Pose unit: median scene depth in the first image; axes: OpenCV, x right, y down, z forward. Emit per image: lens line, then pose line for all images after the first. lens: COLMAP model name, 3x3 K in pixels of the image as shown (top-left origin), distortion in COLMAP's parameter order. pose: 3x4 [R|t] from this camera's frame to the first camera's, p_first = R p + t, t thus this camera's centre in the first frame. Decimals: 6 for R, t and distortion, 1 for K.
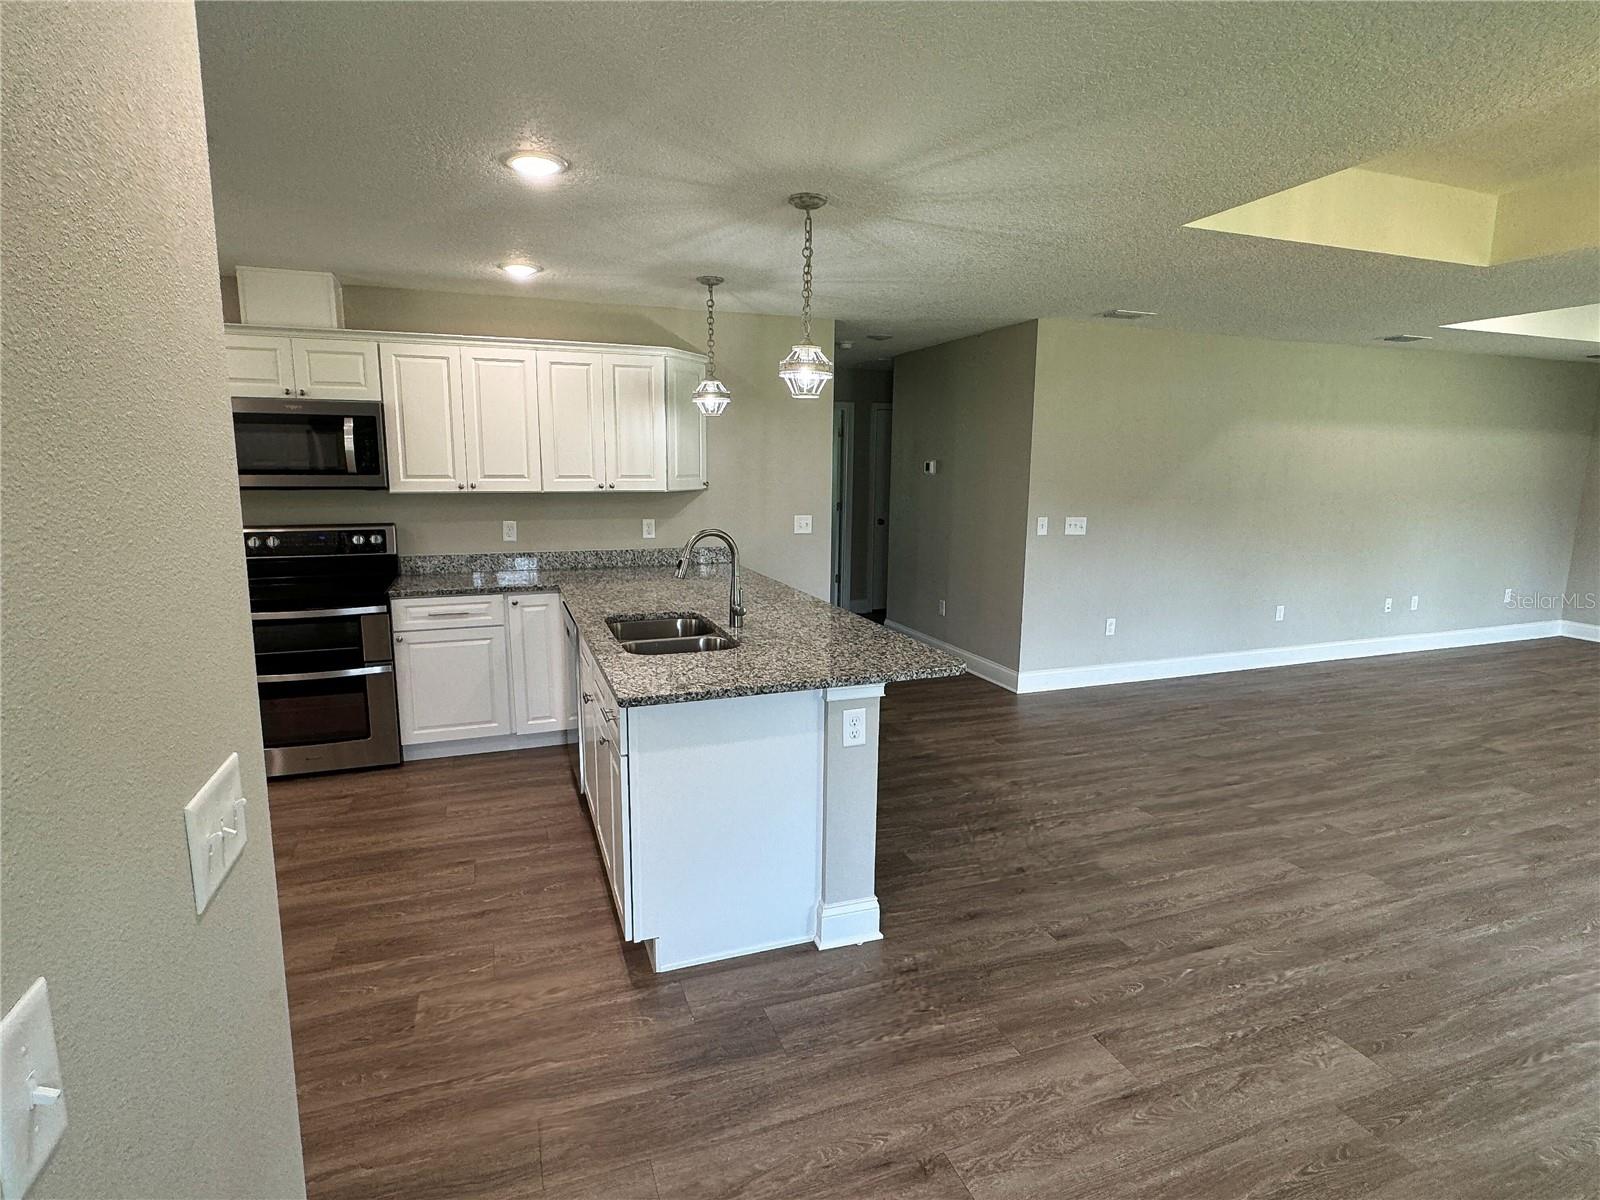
lens RADIAL K [[814.6, 0, 797.1], [0, 814.6, 596.1], [0, 0, 1]] dist [-0.001654, 0.001553]
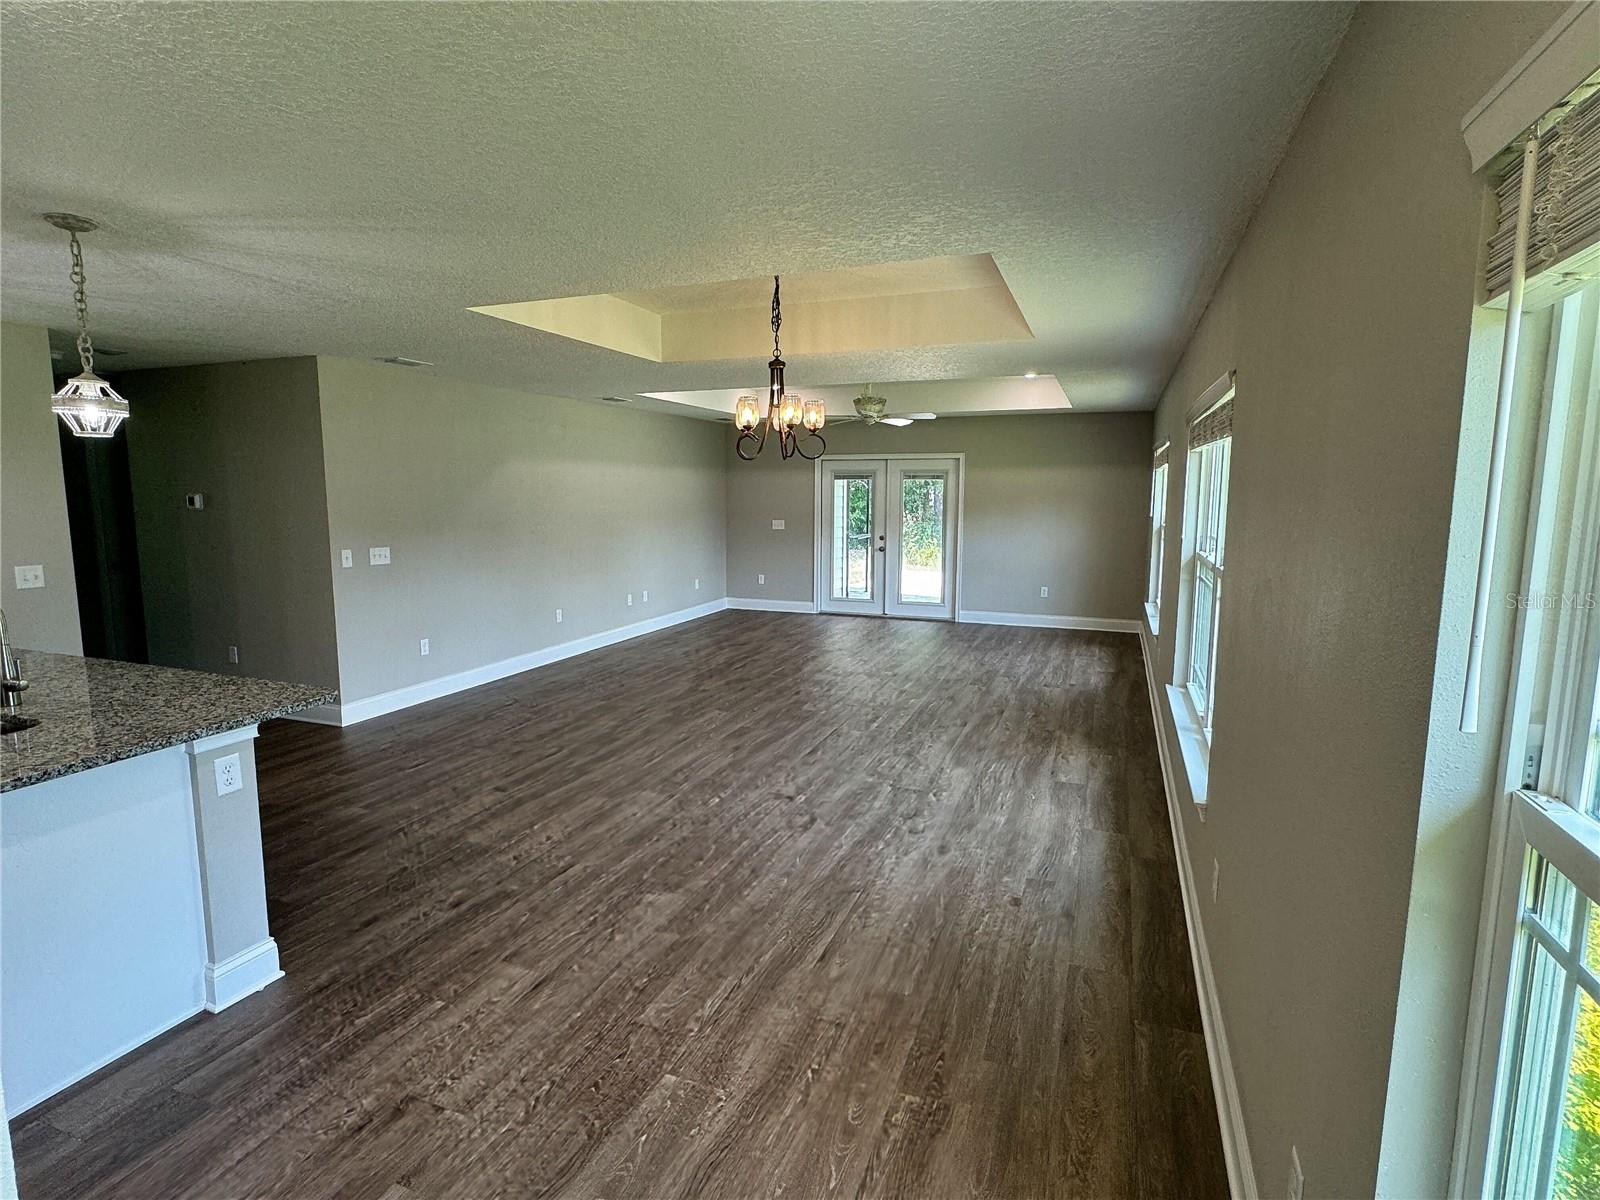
lens RADIAL K [[814.6, 0, 798.8], [0, 814.6, 595.4], [0, 0, 1]] dist [-0.001654, 0.001553]
pose [[0.656952, -0.102140, 0.746982, -0.164730], [0.122849, 0.992041, 0.027606, 0.002382], [-0.743856, 0.073630, 0.664271, -0.165145]]
